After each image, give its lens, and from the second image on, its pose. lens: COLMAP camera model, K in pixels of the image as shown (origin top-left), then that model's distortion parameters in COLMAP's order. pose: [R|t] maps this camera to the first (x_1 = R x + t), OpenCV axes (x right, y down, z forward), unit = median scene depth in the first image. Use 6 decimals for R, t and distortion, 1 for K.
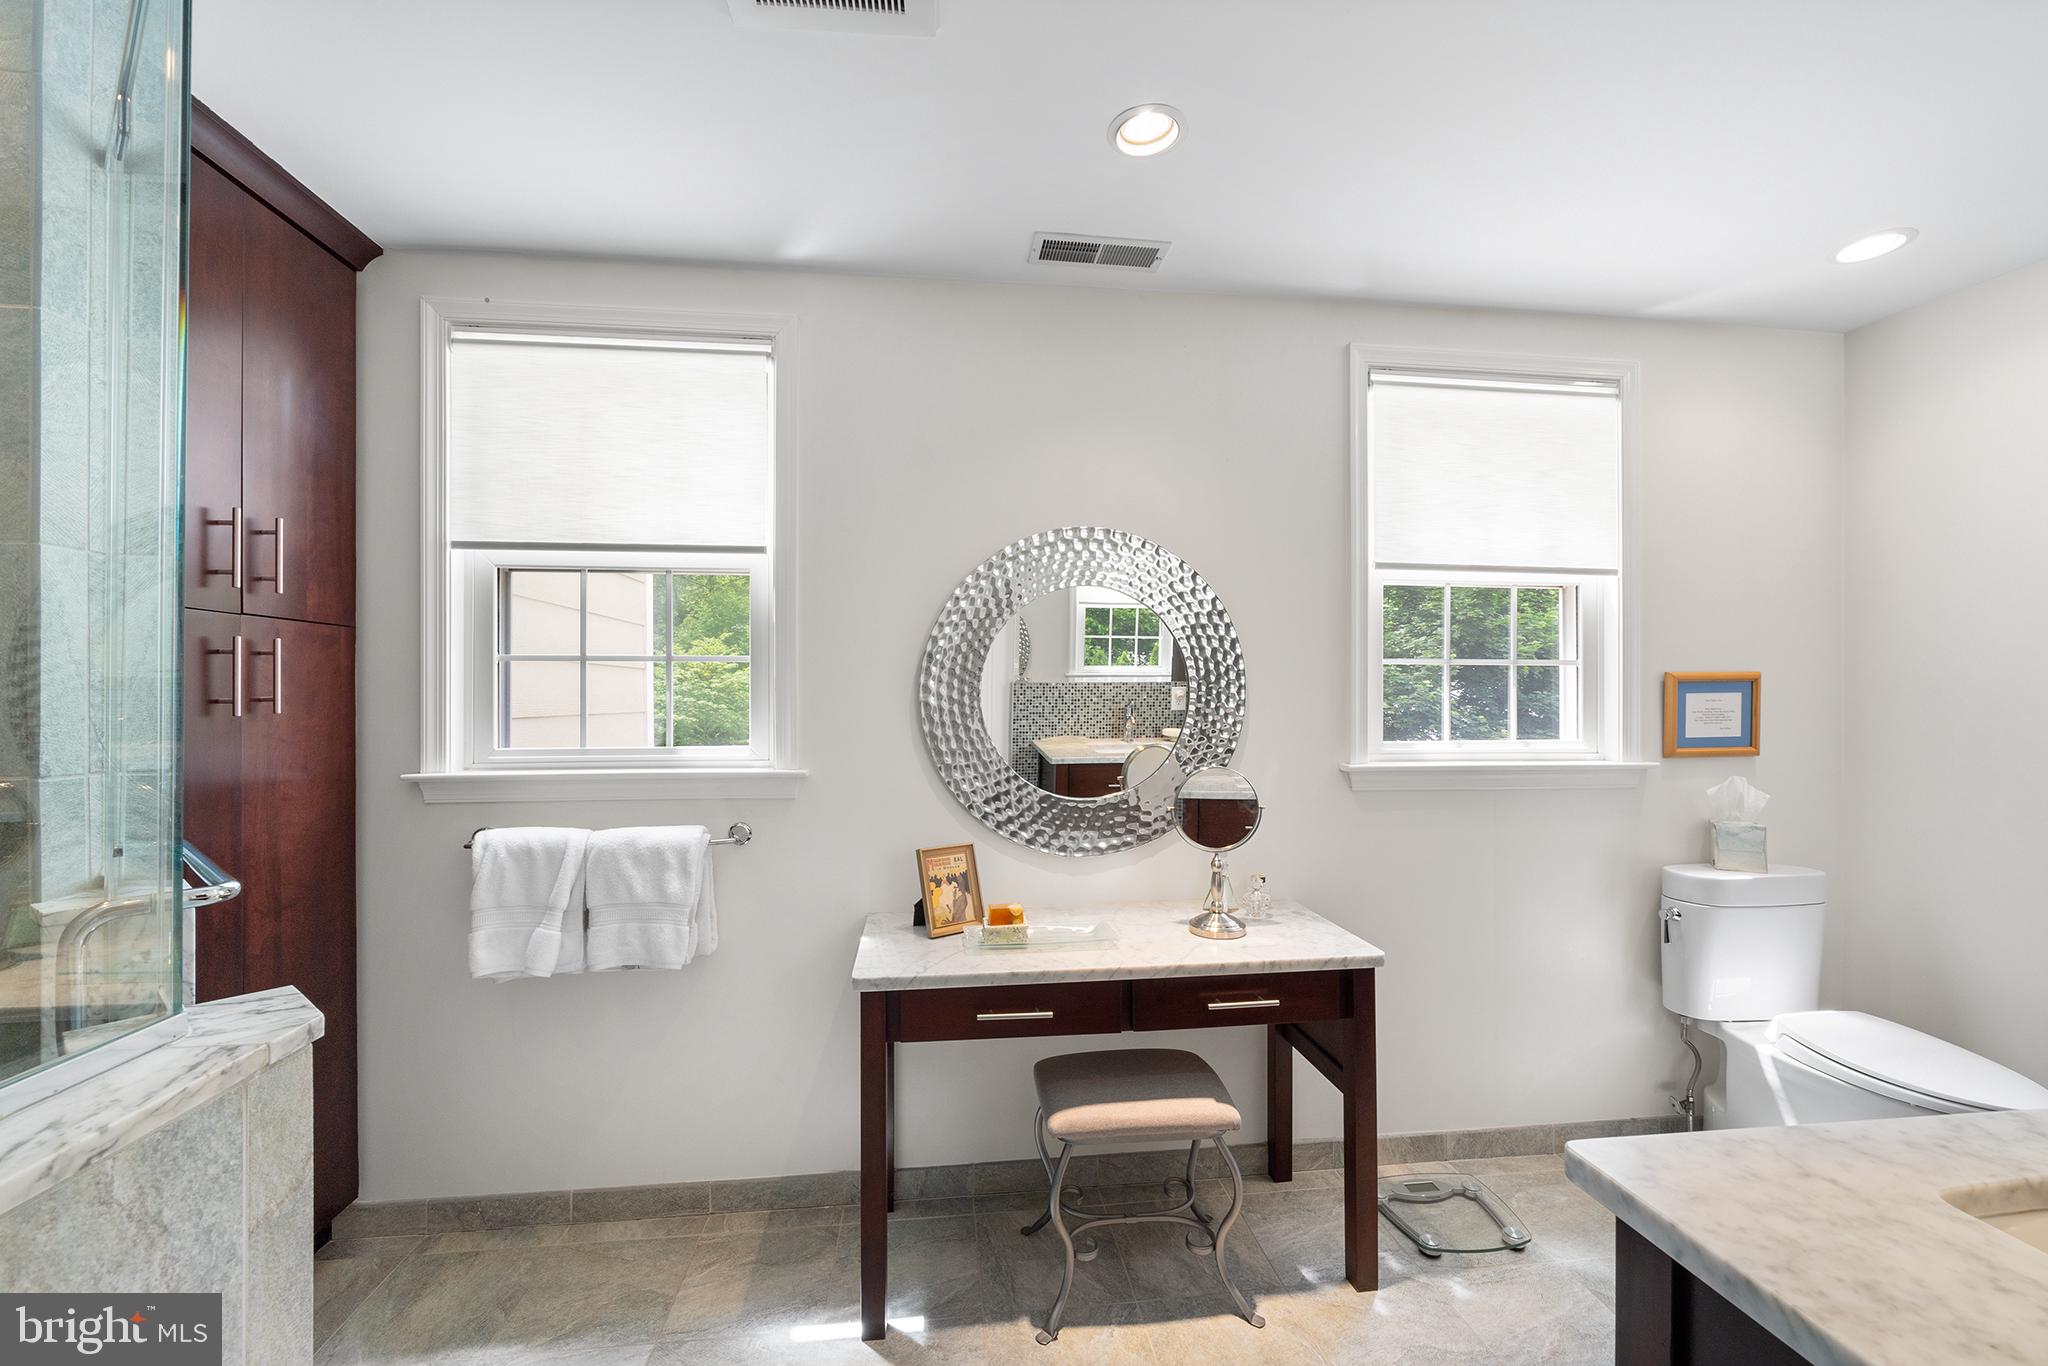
lens RADIAL K [[801.9, 0, 1025.5], [0, 801.9, 690.8], [0, 0, 1]] dist [-0.002652, -0.000256]
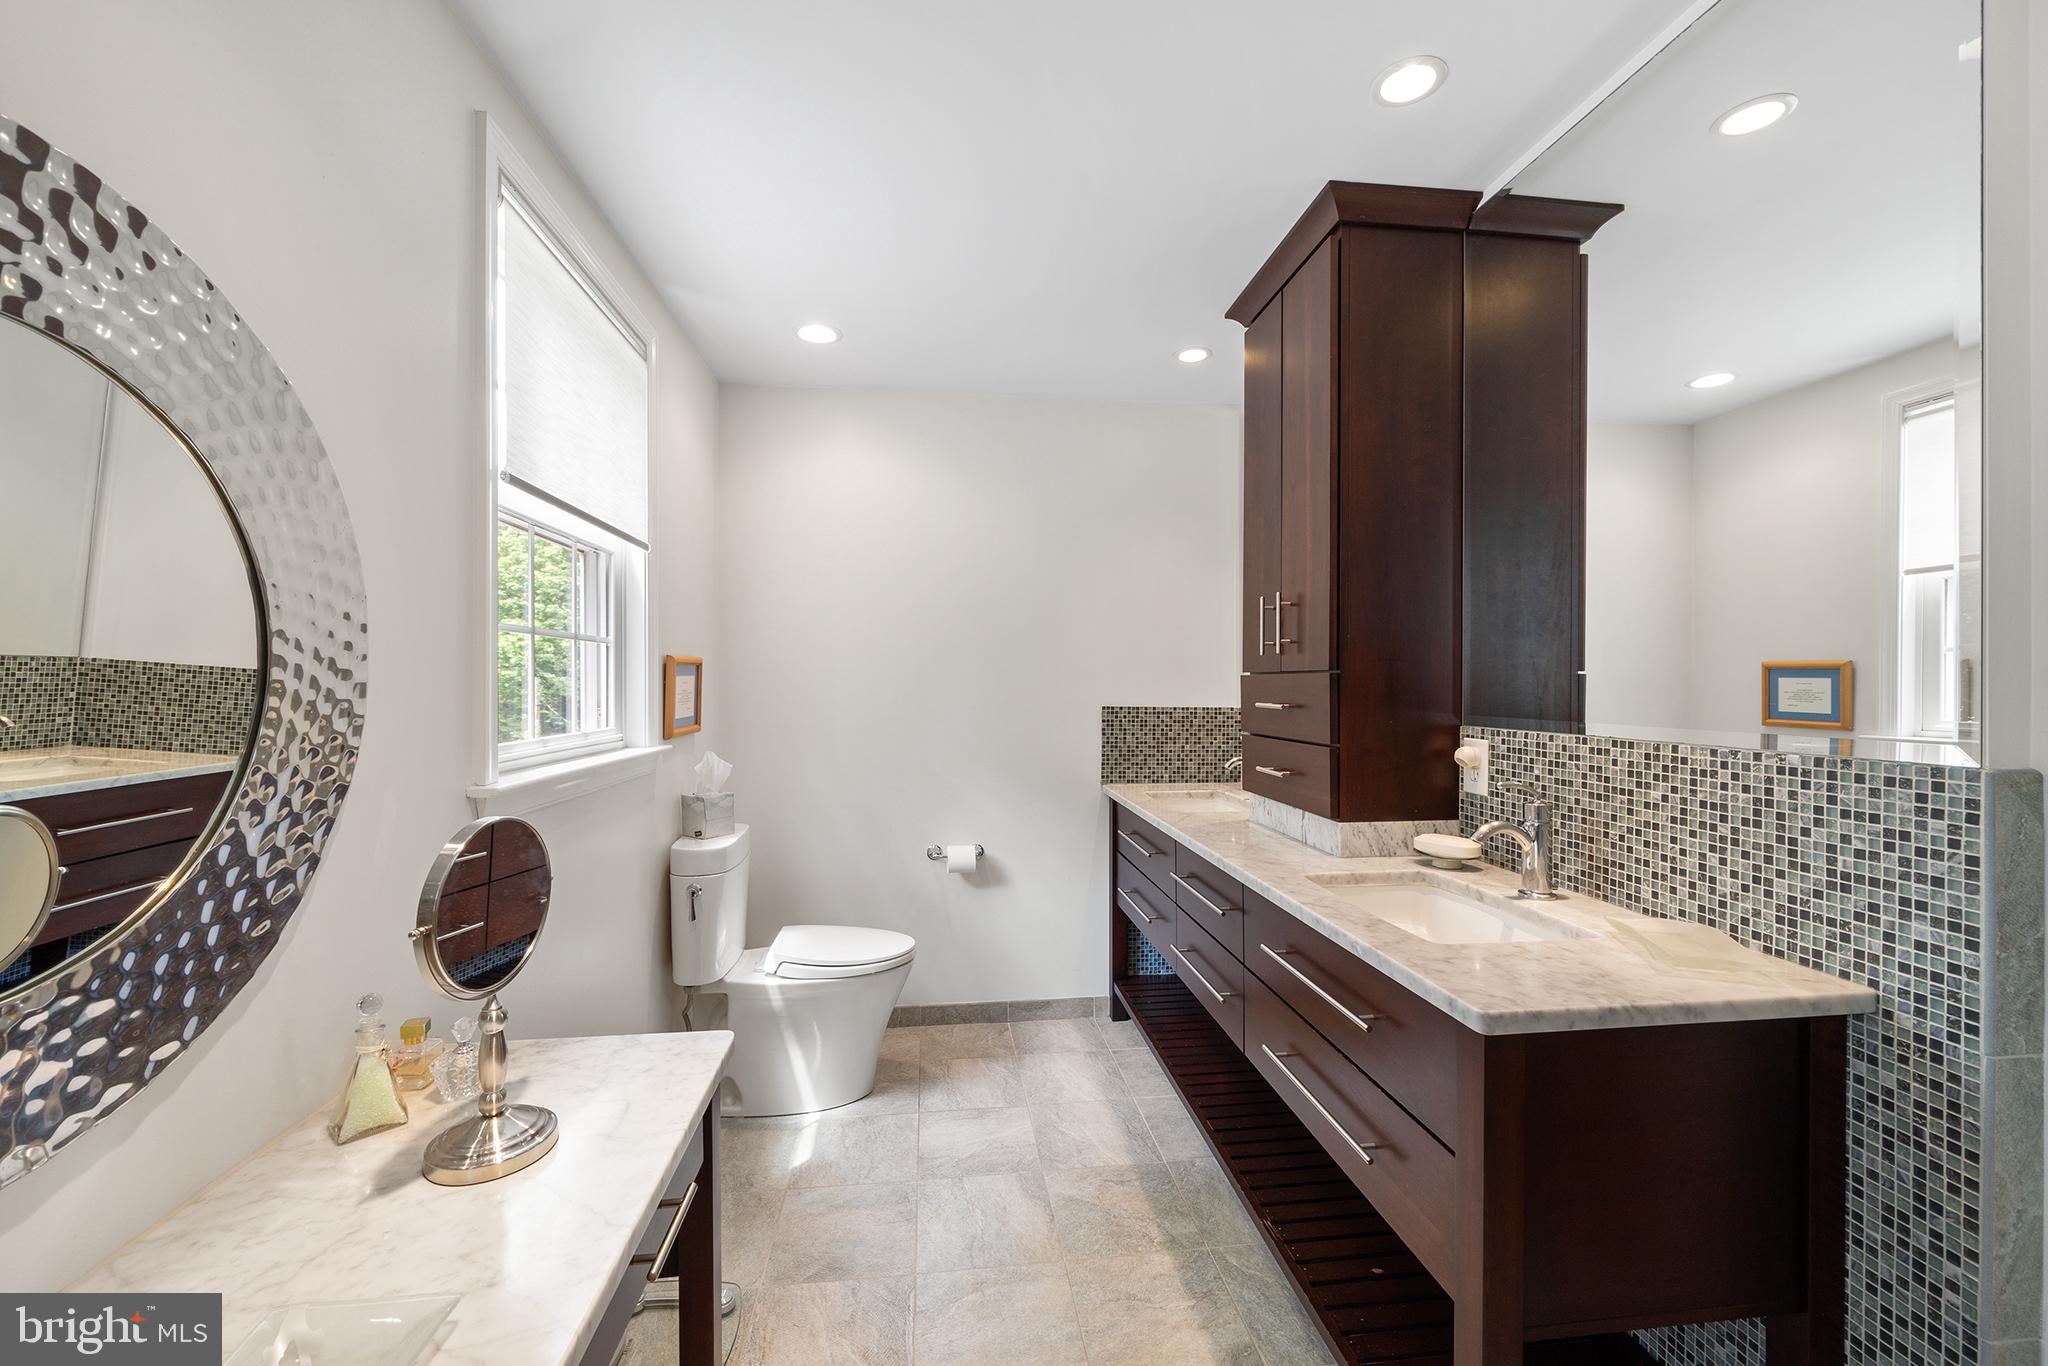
lens RADIAL K [[801.7, 0, 1024.5], [0, 801.7, 676.1], [0, 0, 1]] dist [-0.002701, -0.000136]
pose [[0.000631, 0.005459, 0.999985, -0.229409], [-0.008883, 0.999946, -0.005453, 0.006245], [-0.999960, -0.008879, 0.000679, 0.606275]]
